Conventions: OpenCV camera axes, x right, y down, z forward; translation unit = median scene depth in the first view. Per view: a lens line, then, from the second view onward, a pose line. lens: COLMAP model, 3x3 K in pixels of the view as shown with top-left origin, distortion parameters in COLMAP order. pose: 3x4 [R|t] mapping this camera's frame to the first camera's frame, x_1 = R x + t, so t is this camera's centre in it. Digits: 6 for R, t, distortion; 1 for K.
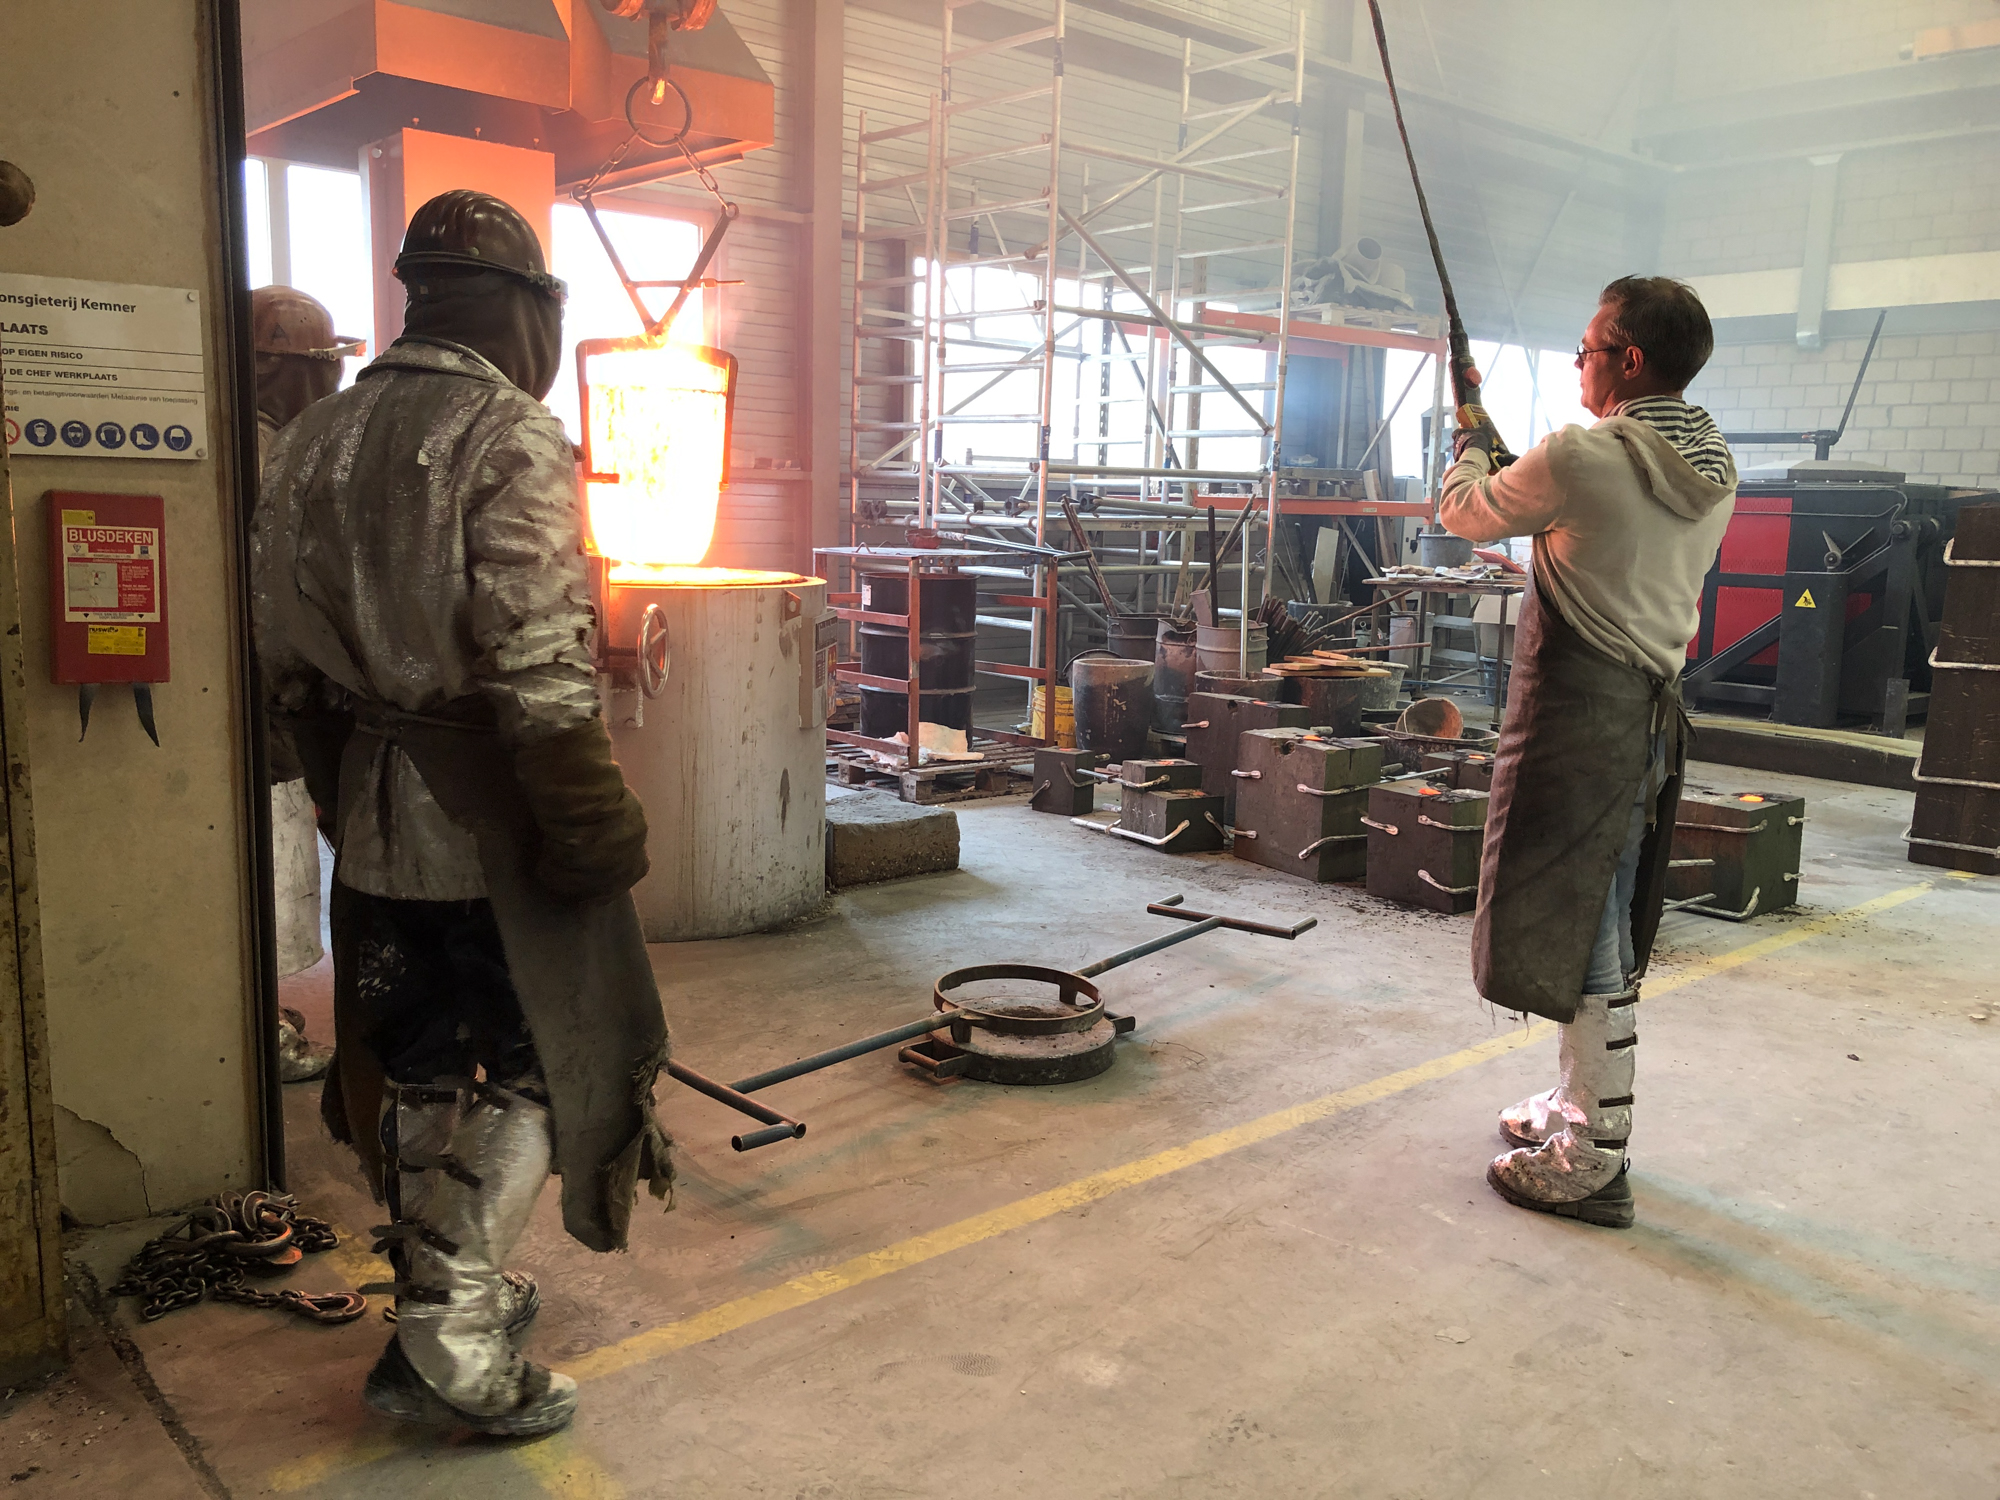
lens RADIAL K [[1677.4, 0, 1005.6], [0, 1677.4, 759.4], [0, 0, 1]] dist [0.053352, -0.089463]
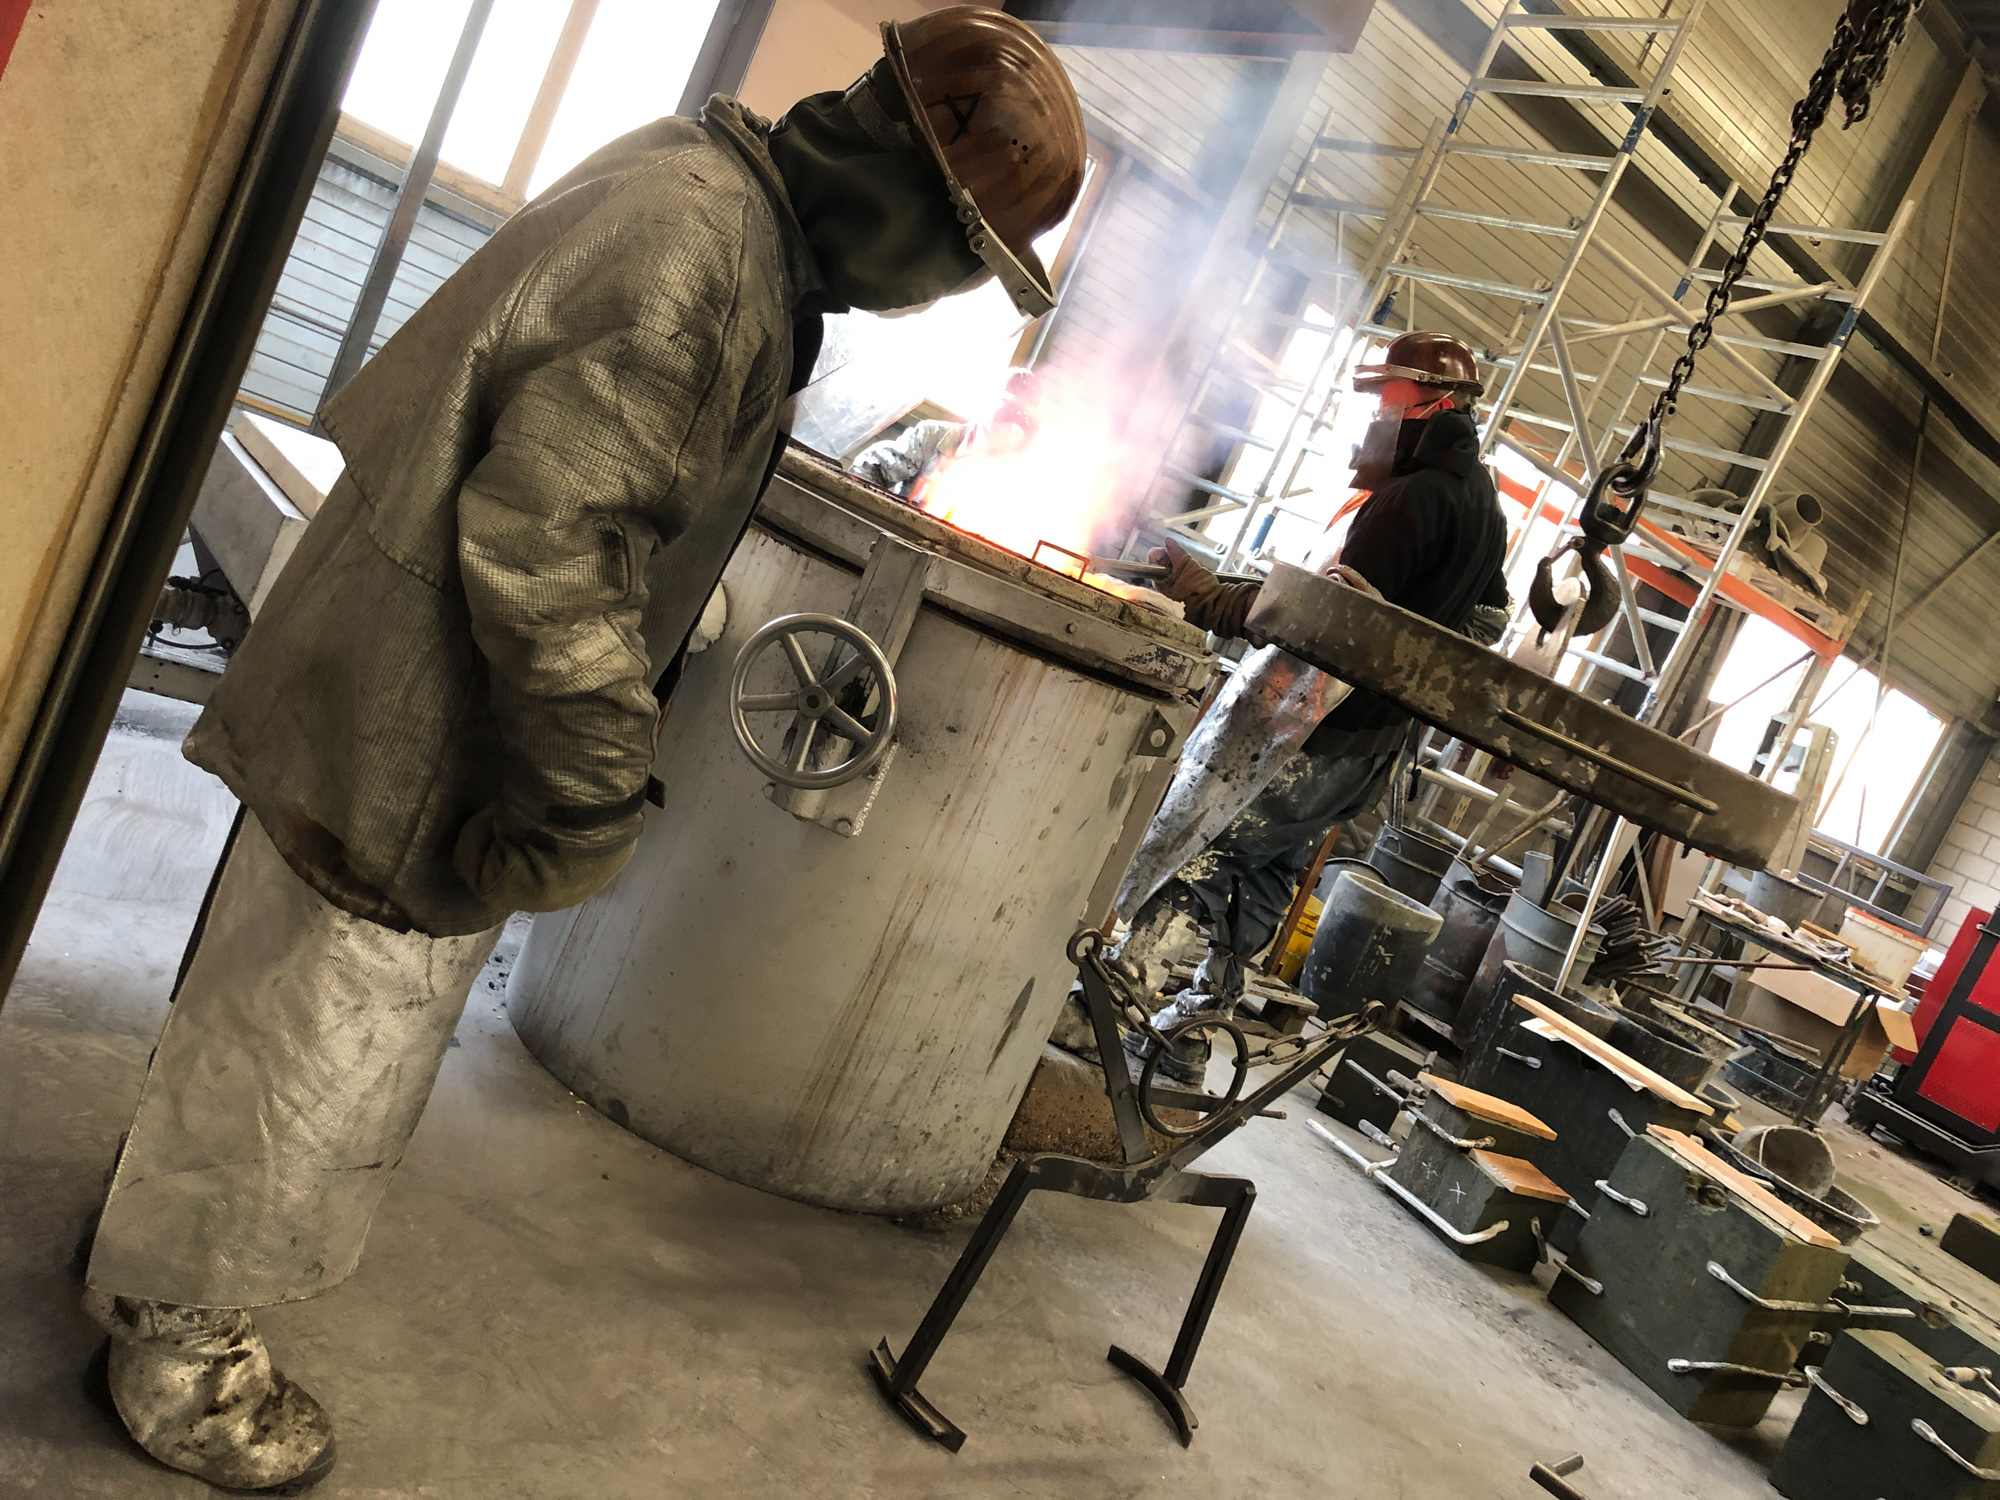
lens RADIAL K [[1677.4, 0, 1001.0], [0, 1677.4, 730.2], [0, 0, 1]] dist [0.053352, -0.089463]
pose [[0.920110, 0.390161, -0.034224, -0.119076], [-0.391252, 0.919621, -0.034913, -0.038565], [0.017851, 0.045514, 0.998804, 0.301151]]
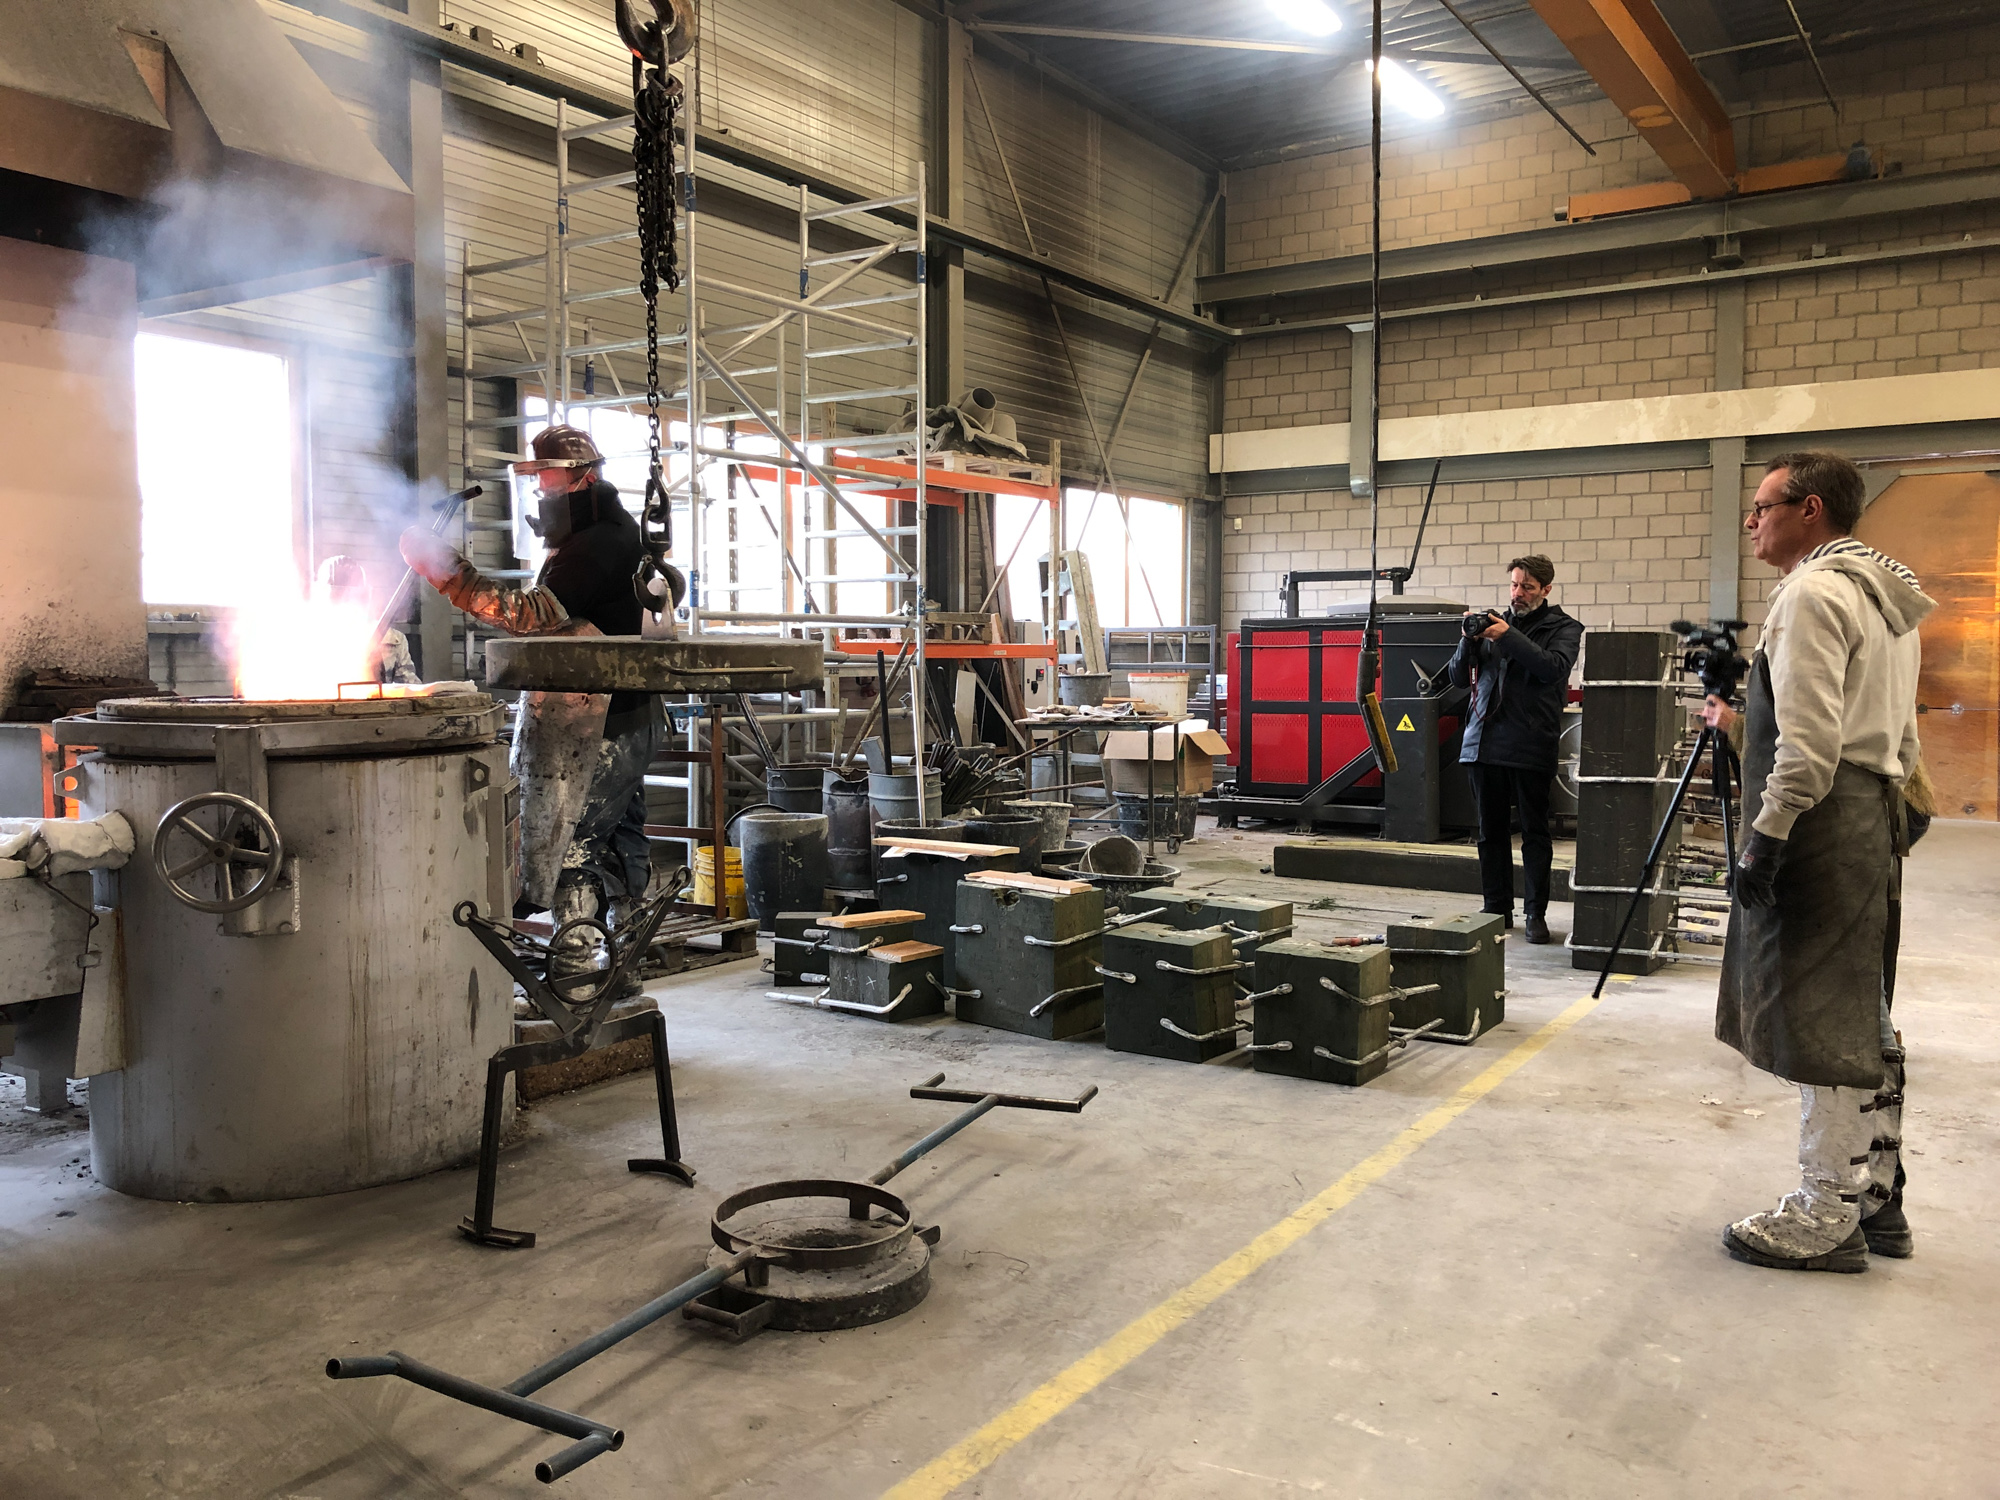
lens RADIAL K [[1677.4, 0, 1028.4], [0, 1677.4, 728.8], [0, 0, 1]] dist [0.053352, -0.089463]
pose [[0.962122, -0.040360, 0.269616, -0.066227], [0.068393, 0.993087, -0.095398, -0.010499], [-0.263901, 0.110224, 0.958231, 0.074561]]
